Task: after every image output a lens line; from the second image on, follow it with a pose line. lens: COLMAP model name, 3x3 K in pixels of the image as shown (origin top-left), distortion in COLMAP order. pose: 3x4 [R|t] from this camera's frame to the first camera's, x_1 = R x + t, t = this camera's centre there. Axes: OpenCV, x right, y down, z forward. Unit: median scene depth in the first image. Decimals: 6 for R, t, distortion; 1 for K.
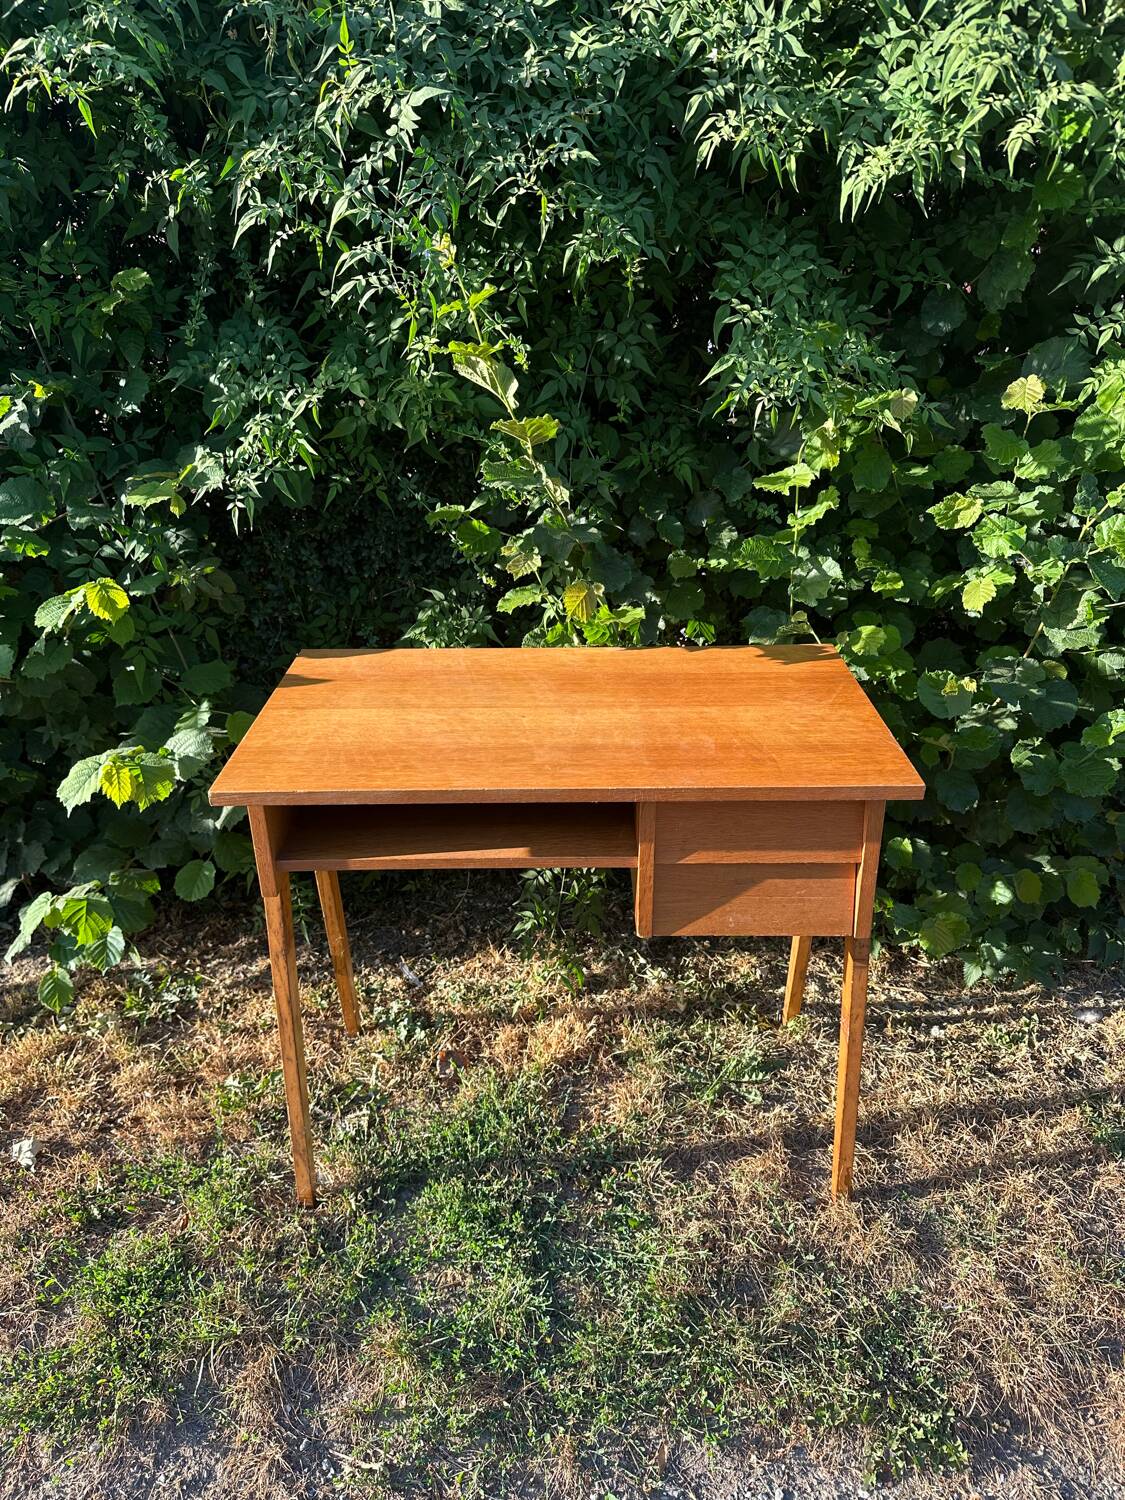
lens RADIAL K [[1085.7, 0, 557.1], [0, 1085.7, 754.1], [0, 0, 1]] dist [0.129579, -0.145828]
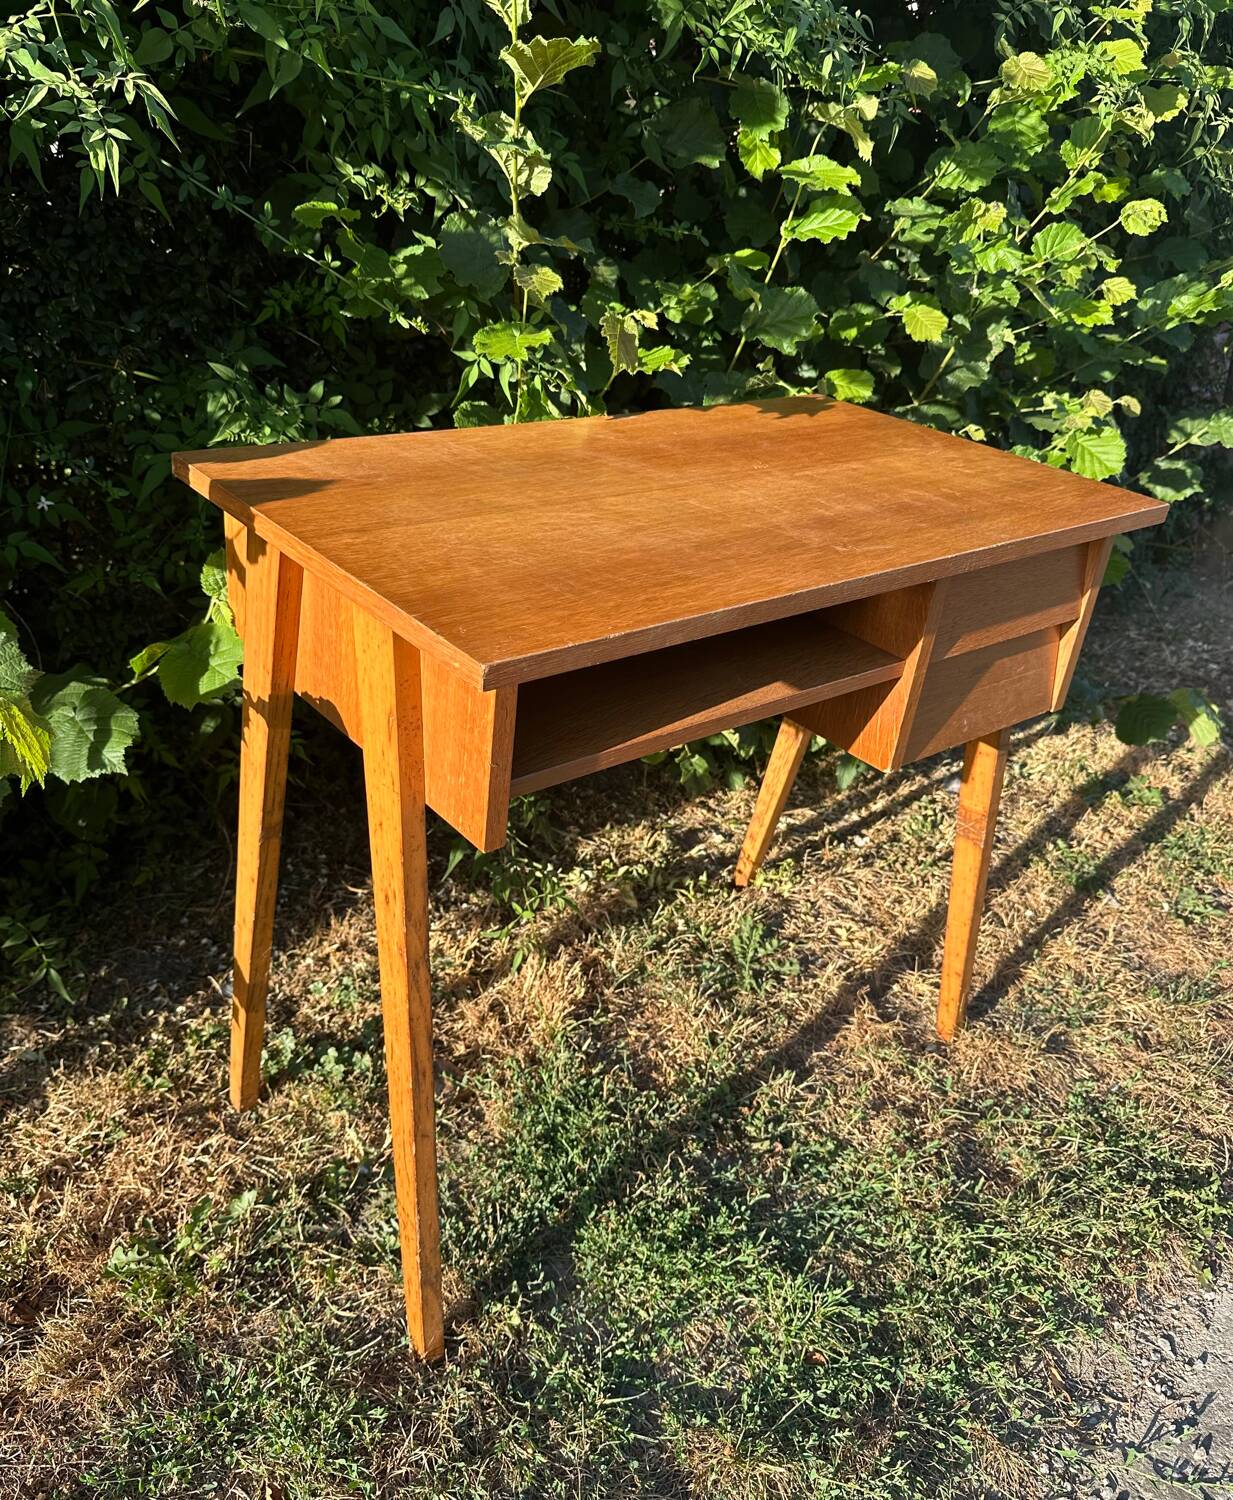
lens RADIAL K [[1261.1, 0, 556.0], [0, 1261.1, 720.4], [0, 0, 1]] dist [0.123051, -0.167867]
pose [[0.762001, -0.204186, 0.614543, -0.486848], [0.174484, 0.978630, 0.108806, -0.000584], [-0.623627, 0.024317, 0.781344, 0.362128]]
